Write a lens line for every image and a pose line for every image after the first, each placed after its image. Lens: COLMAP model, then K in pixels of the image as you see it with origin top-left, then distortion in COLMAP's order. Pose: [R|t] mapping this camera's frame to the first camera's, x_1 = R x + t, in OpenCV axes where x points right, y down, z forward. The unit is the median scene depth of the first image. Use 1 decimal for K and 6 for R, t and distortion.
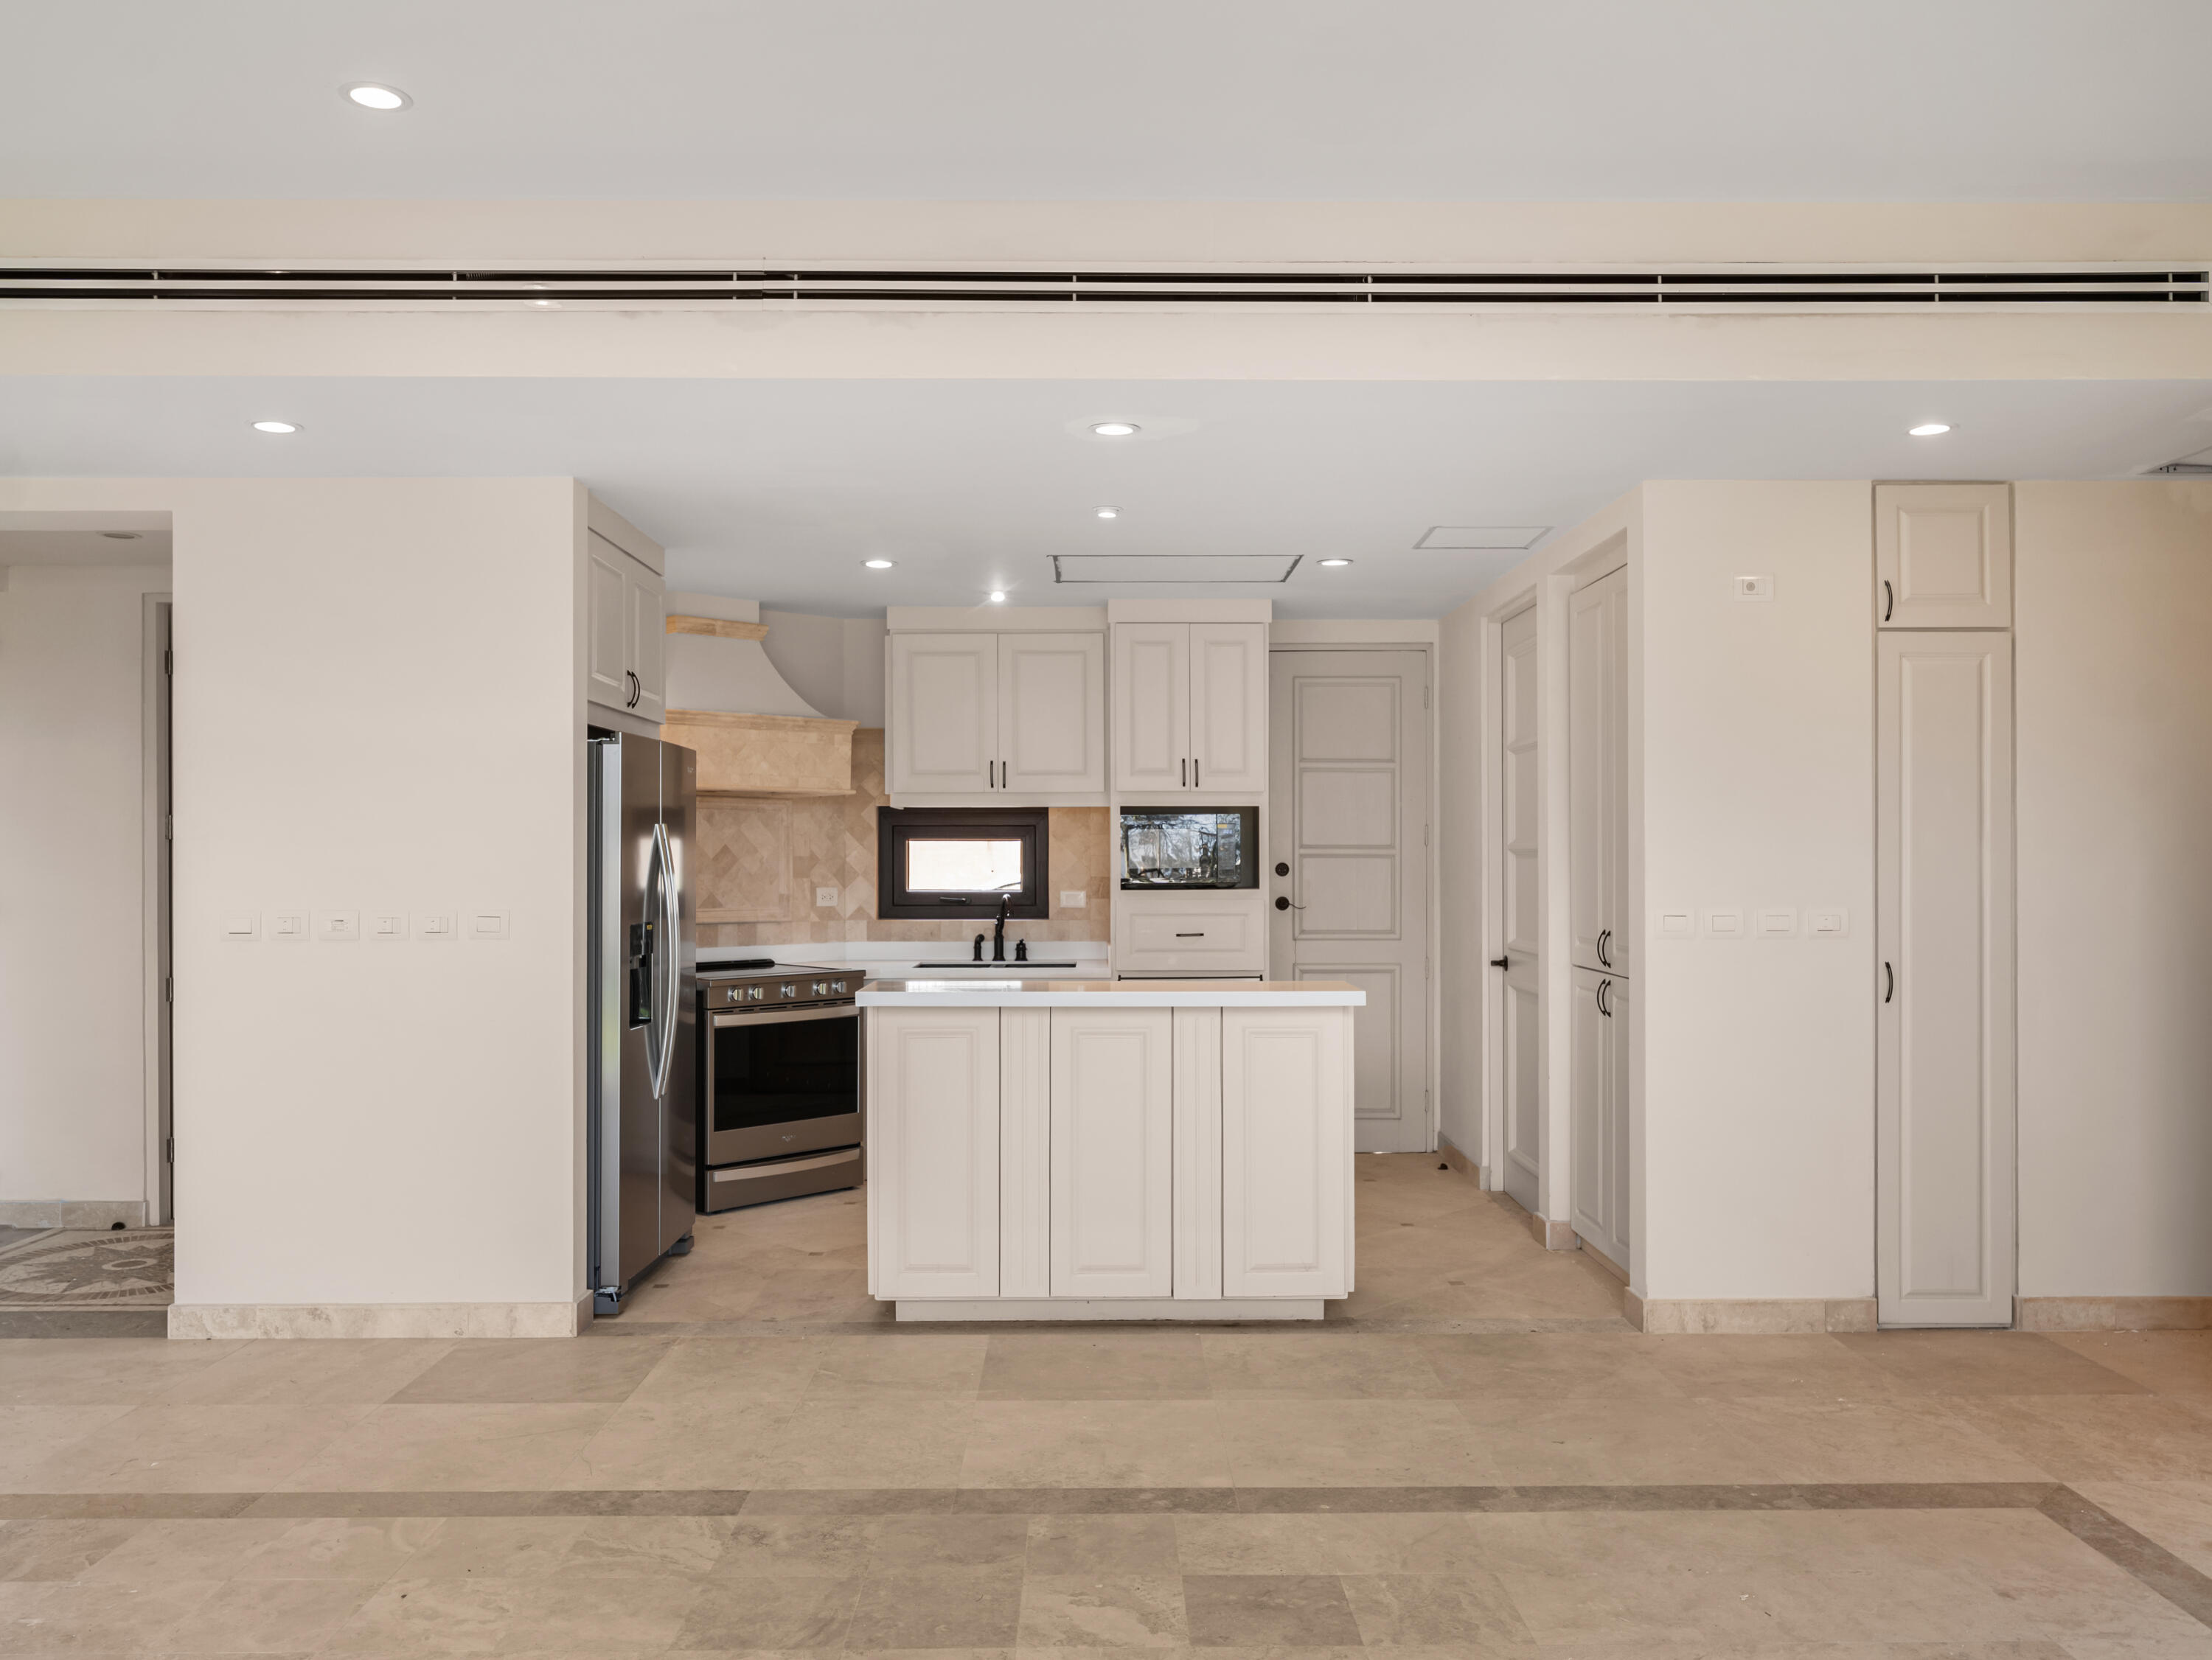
lens RADIAL K [[1630.3, 0, 1106.0], [0, 1630.3, 830.0], [0, 0, 1]] dist [0.006579, 0.000587]
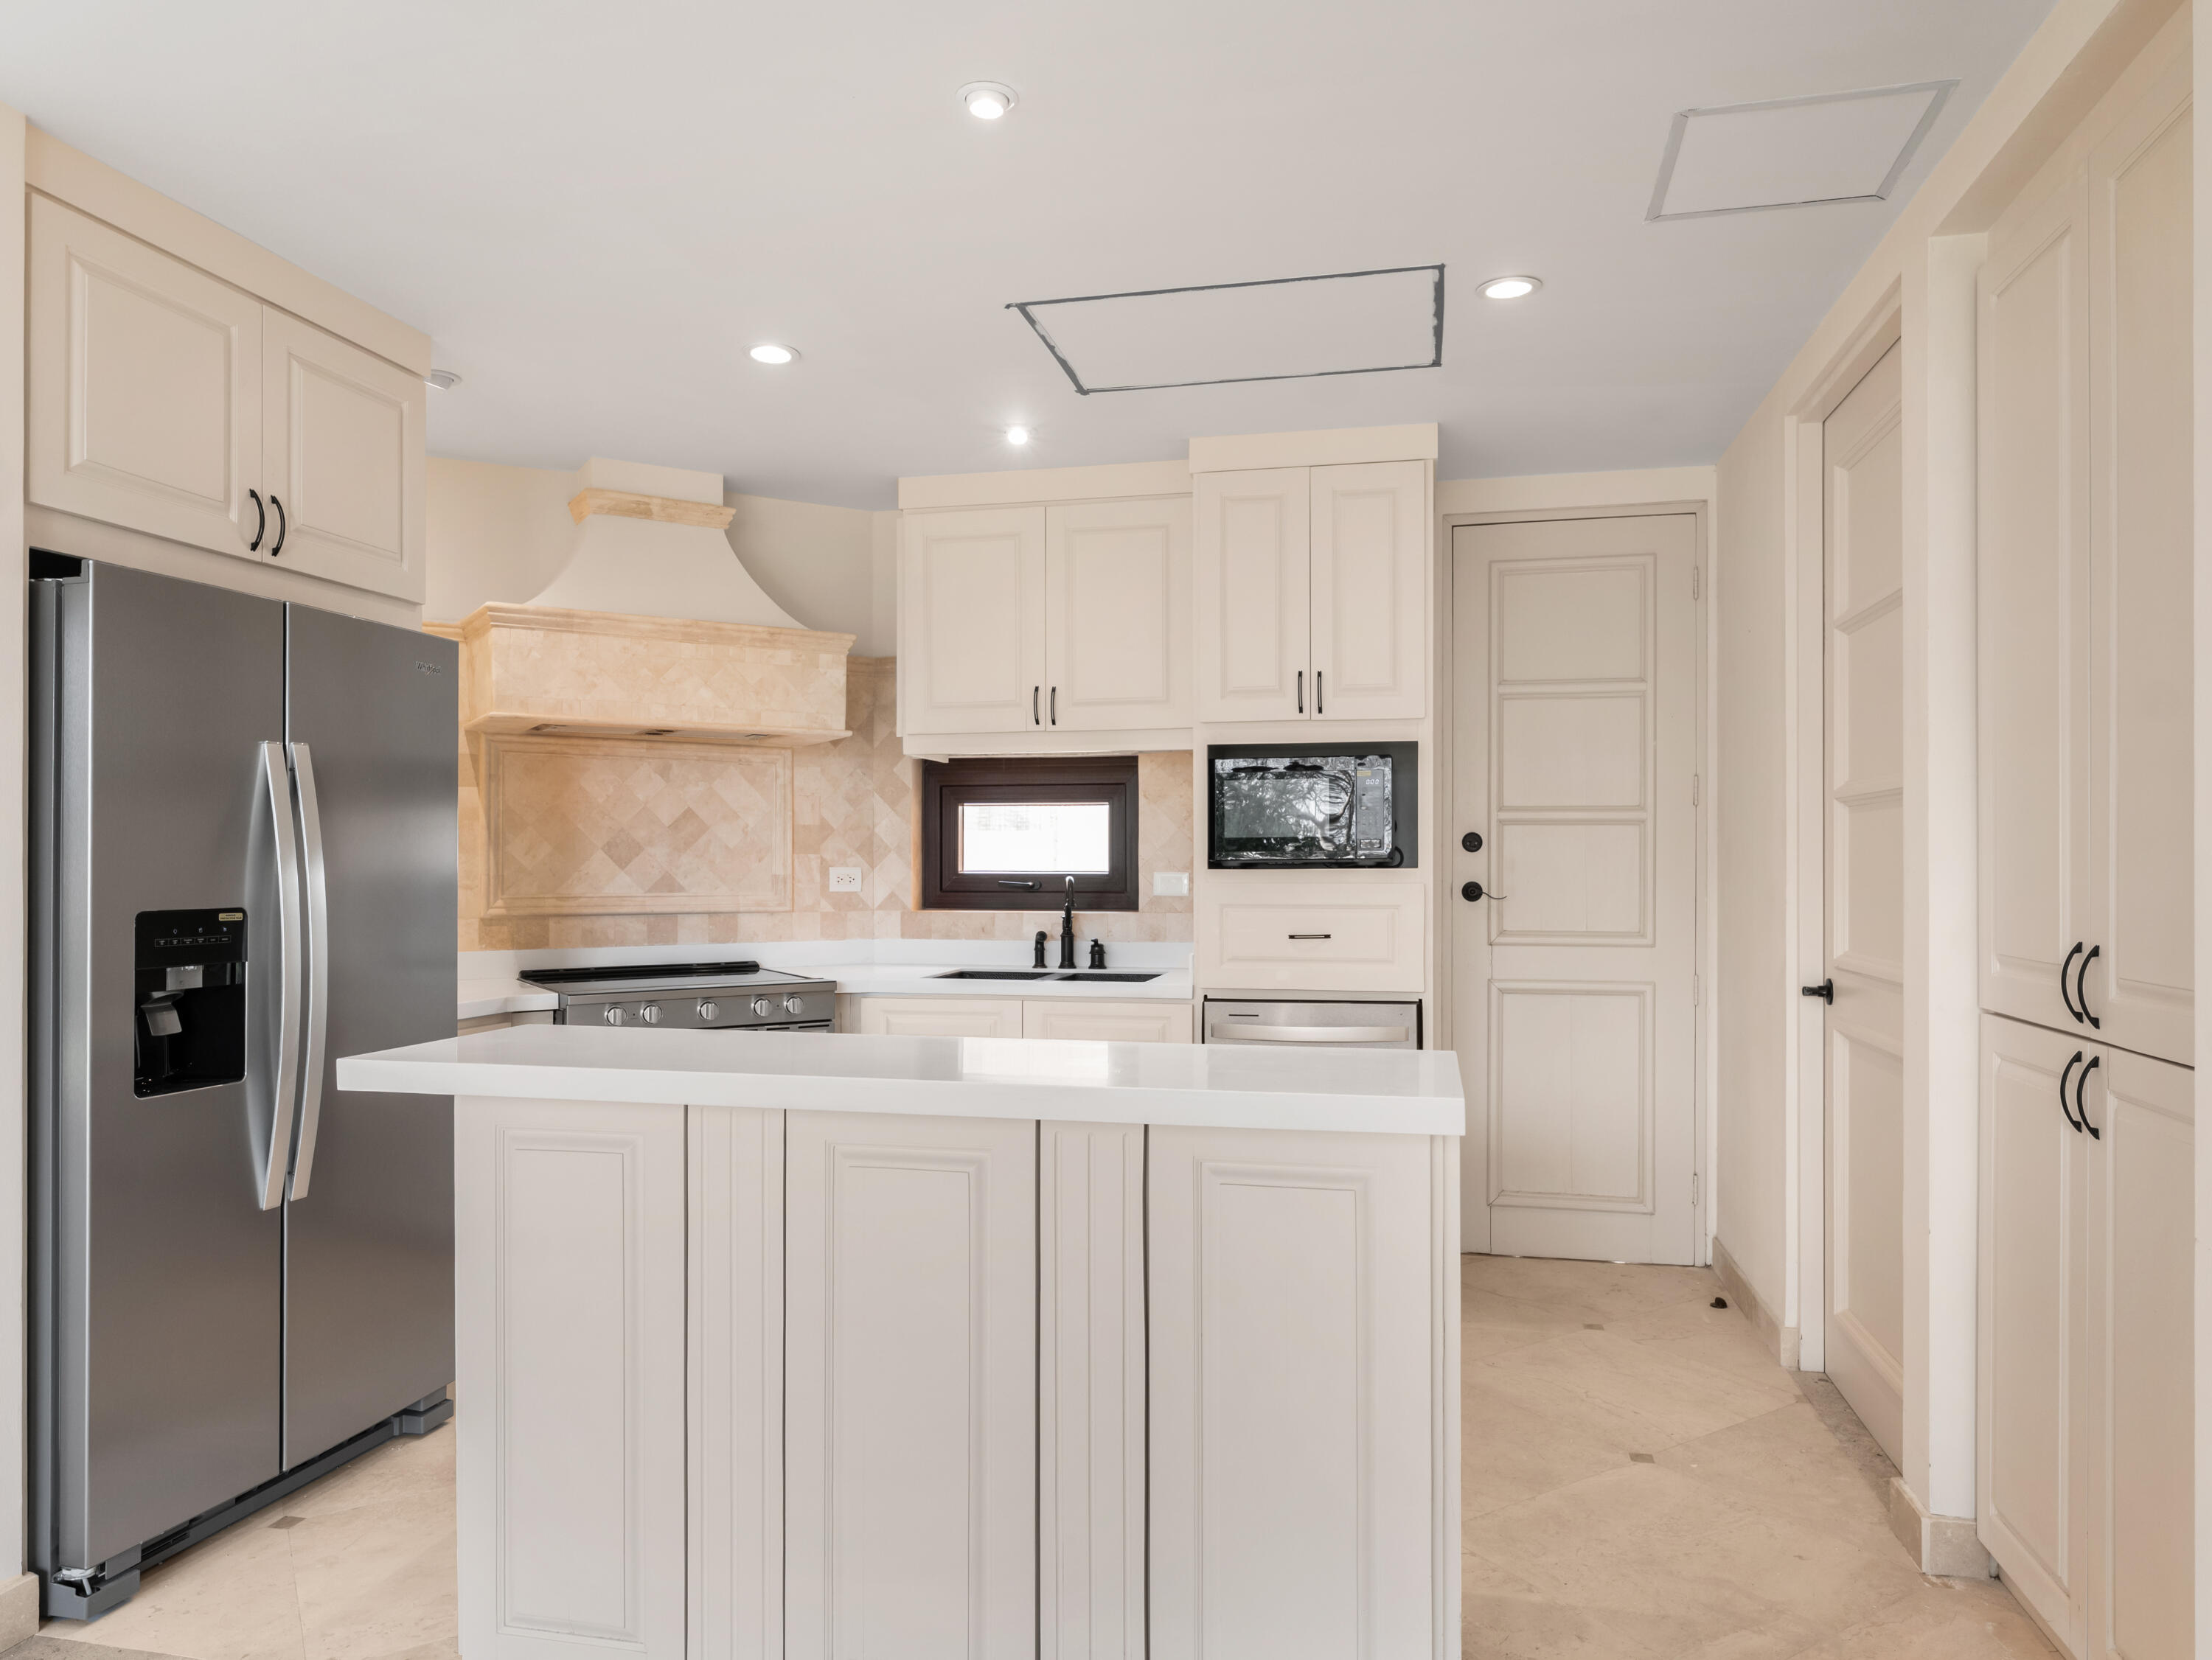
lens RADIAL K [[1396.2, 0, 1112.5], [0, 1396.2, 853.9], [0, 0, 1]] dist [-0.002224, 0.000470]
pose [[0.975610, -0.000427, -0.219512, 0.094170], [0.003192, 0.999920, 0.012242, 0.022599], [0.219489, -0.012644, 0.975533, 0.413124]]
